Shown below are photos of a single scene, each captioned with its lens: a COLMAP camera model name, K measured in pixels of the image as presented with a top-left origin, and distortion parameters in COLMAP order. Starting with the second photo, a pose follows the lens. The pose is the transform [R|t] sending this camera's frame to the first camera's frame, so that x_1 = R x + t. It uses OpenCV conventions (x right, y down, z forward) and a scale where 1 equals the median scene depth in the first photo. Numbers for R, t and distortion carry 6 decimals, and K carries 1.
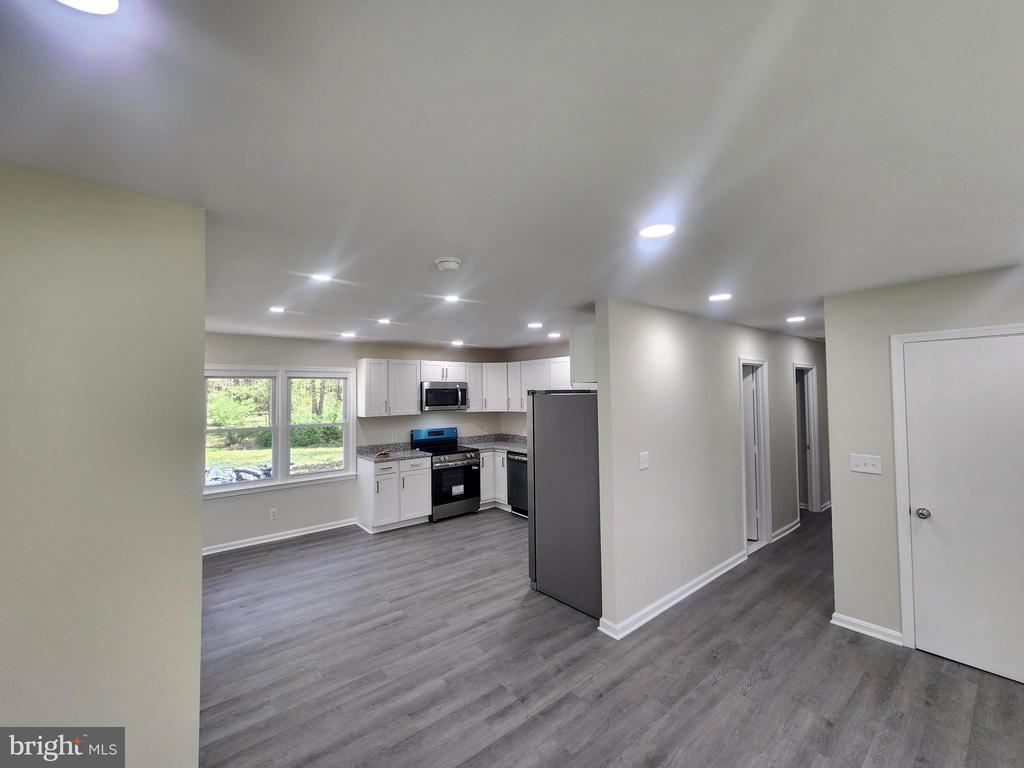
lens RADIAL K [[420.3, 0, 507.1], [0, 420.3, 382.3], [0, 0, 1]] dist [0.004276, -0.001378]
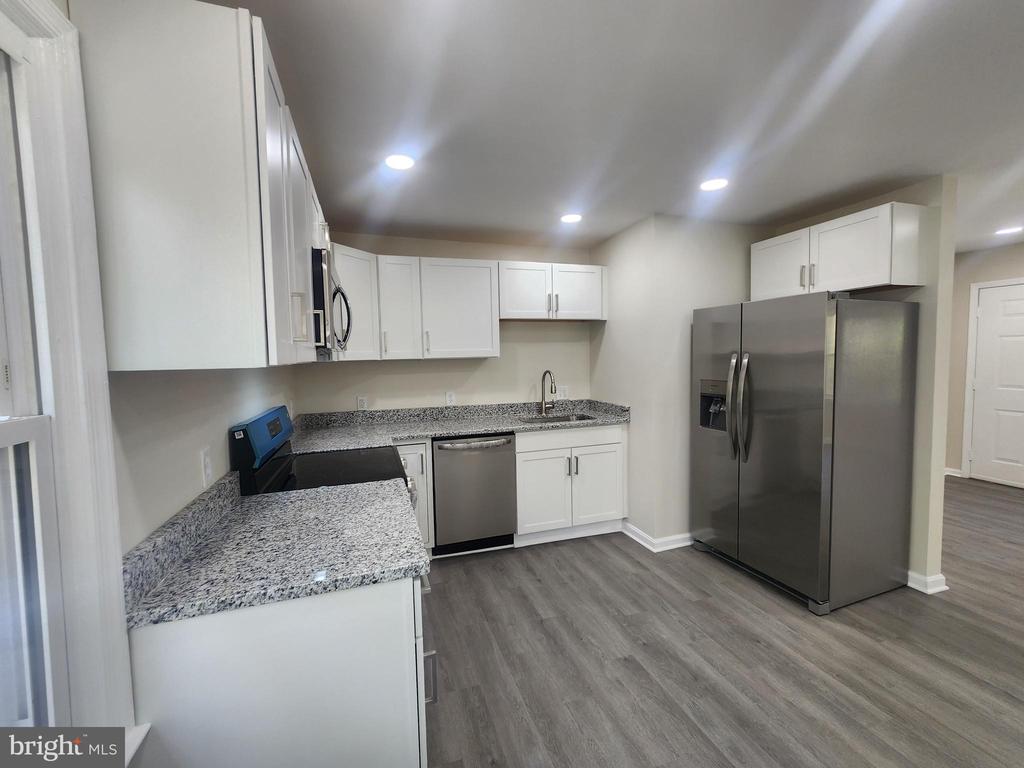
lens RADIAL K [[420.3, 0, 507.4], [0, 420.3, 381.7], [0, 0, 1]] dist [0.004276, -0.001378]
pose [[0.363568, -0.053360, 0.930038, -0.683326], [-0.005870, 0.998207, 0.059566, 0.115660], [-0.931549, -0.027116, 0.362603, 1.244947]]
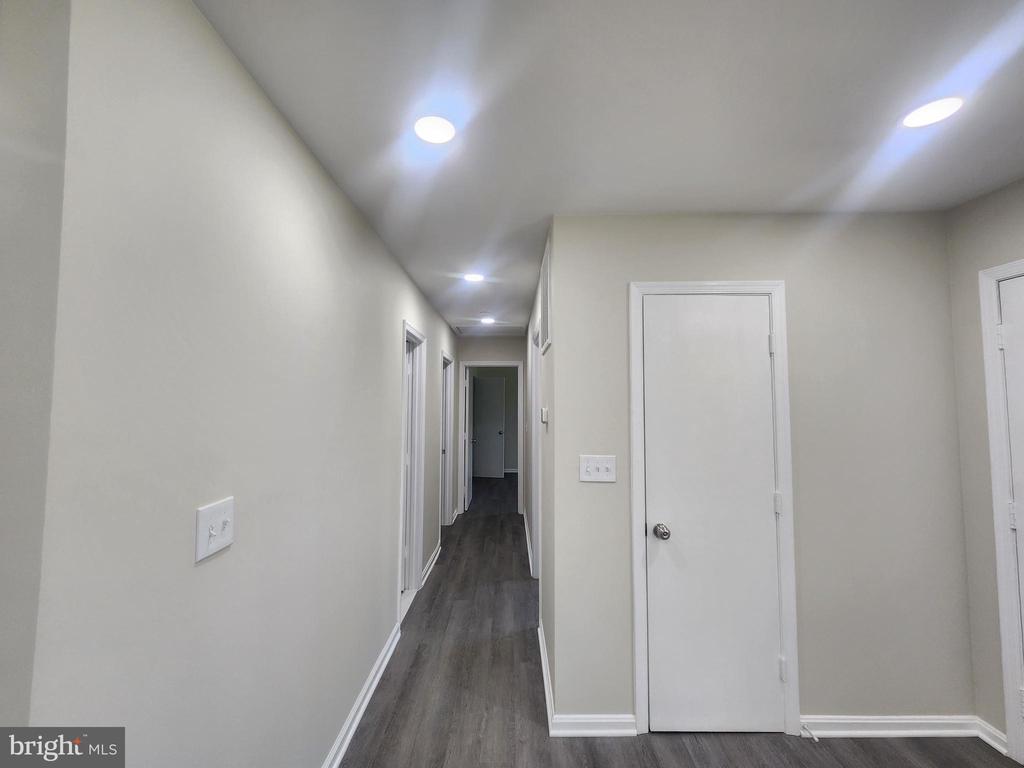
lens RADIAL K [[420.3, 0, 507.7], [0, 420.3, 375.1], [0, 0, 1]] dist [0.004276, -0.001378]
pose [[0.639676, 0.063332, 0.766031, 0.193369], [-0.028475, 0.997868, -0.058721, 0.072134], [-0.768117, 0.015750, 0.640116, 0.556608]]
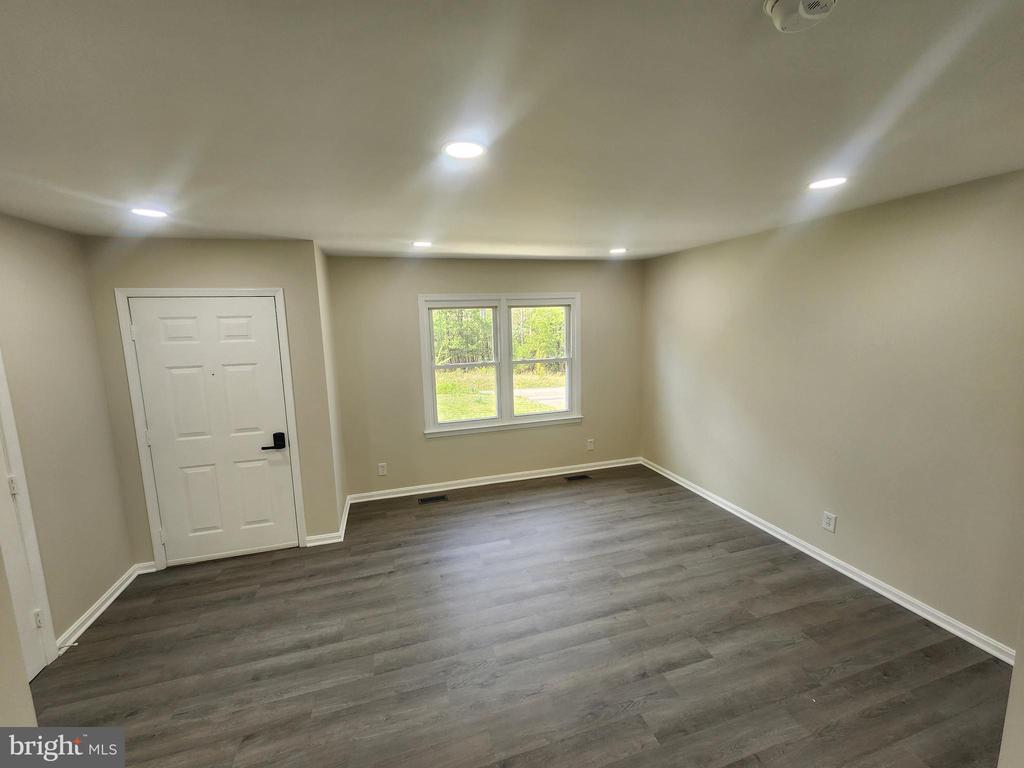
lens RADIAL K [[420.3, 0, 506.0], [0, 420.3, 375.1], [0, 0, 1]] dist [0.004276, -0.001378]
pose [[-0.920385, -0.011701, 0.390838, -0.027941], [0.030290, 0.994415, 0.101100, 0.001915], [-0.389838, 0.104890, -0.914890, 0.898295]]
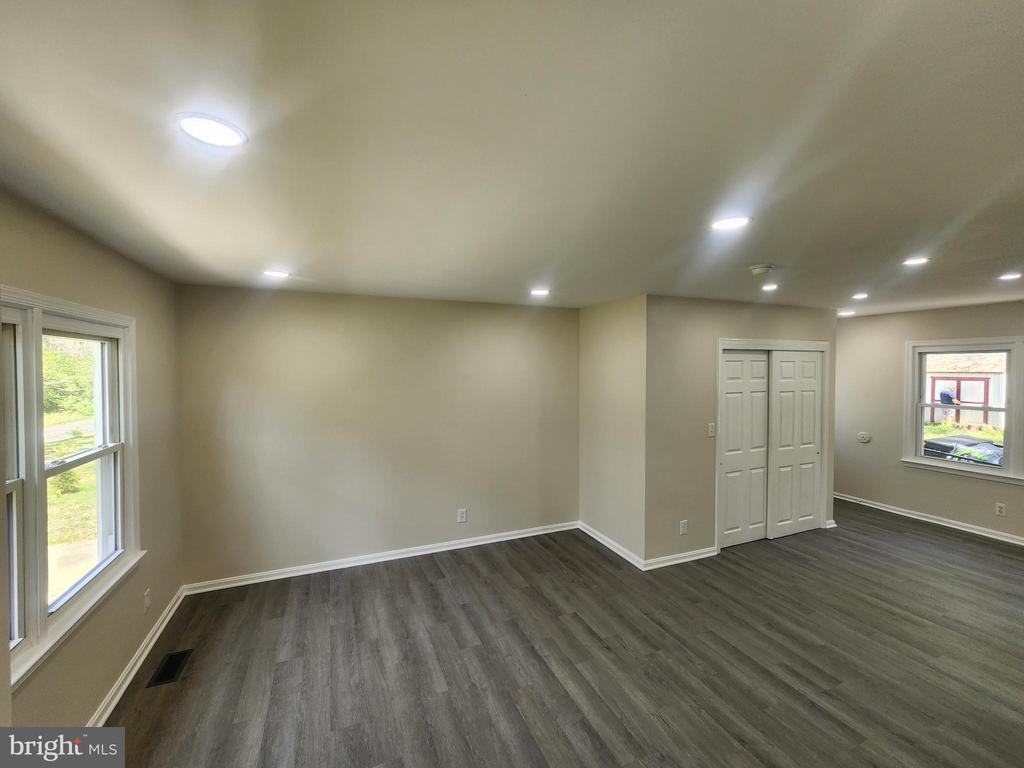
lens RADIAL K [[420.3, 0, 504.2], [0, 420.3, 376.9], [0, 0, 1]] dist [0.004276, -0.001378]
pose [[-0.287016, 0.033593, -0.957337, 0.756880], [0.029752, 0.999215, 0.026142, -0.015606], [0.957464, -0.020980, -0.287790, 0.381097]]
